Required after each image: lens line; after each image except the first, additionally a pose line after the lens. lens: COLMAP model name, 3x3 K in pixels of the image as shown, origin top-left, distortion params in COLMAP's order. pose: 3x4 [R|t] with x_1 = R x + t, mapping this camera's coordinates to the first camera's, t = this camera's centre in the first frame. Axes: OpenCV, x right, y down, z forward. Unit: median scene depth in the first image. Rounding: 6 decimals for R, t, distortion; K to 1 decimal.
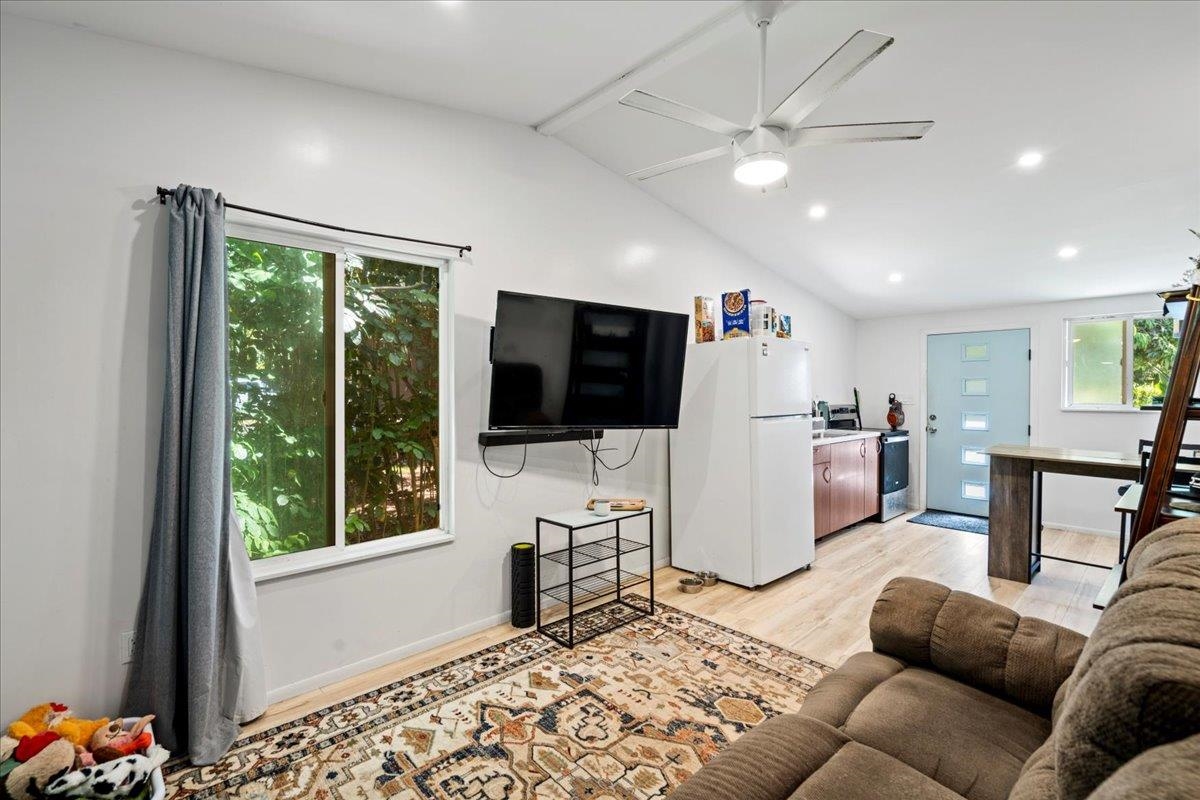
lens RADIAL K [[541.9, 0, 600.0], [0, 541.9, 400.0], [0, 0, 1]] dist [0.000158, 0.000184]
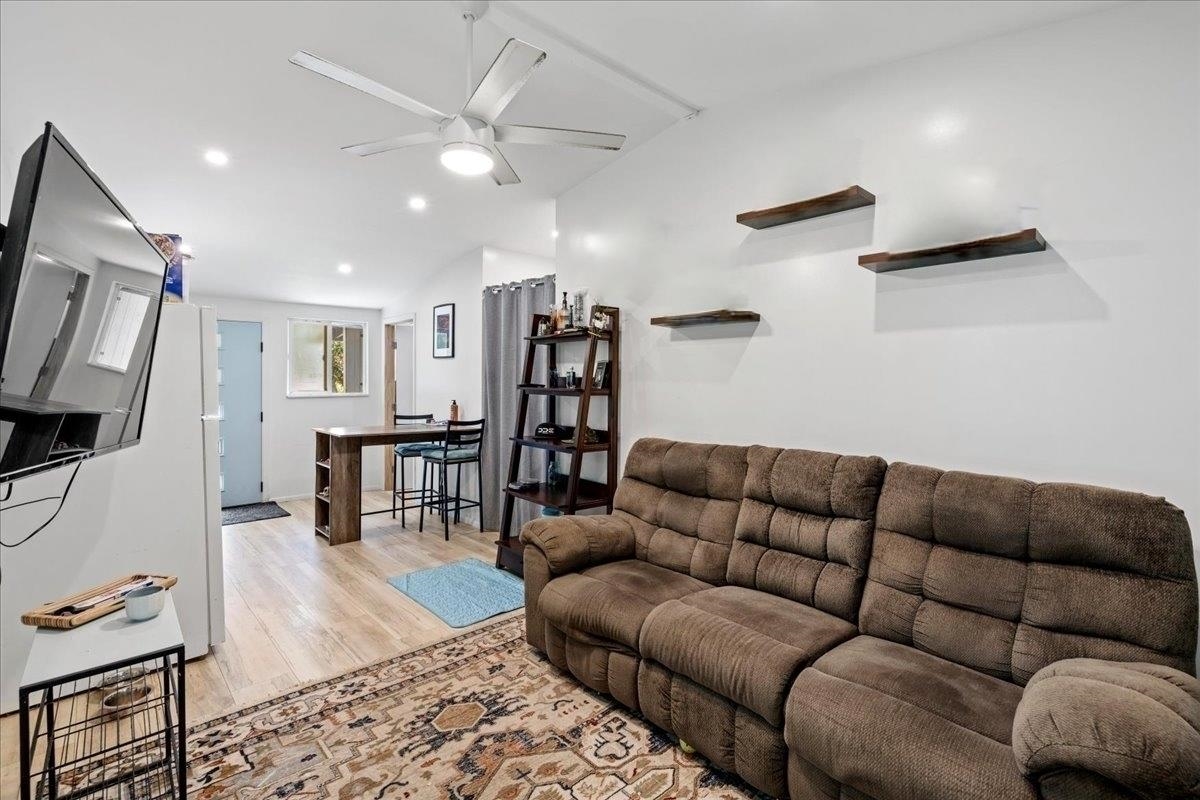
lens RADIAL K [[541.9, 0, 600.0], [0, 541.9, 400.0], [0, 0, 1]] dist [0.000158, 0.000184]
pose [[0.014206, -0.038892, 0.999142, -0.571529], [0.013760, 0.999156, 0.038697, -0.020245], [-0.999804, 0.013199, 0.014729, 0.611937]]
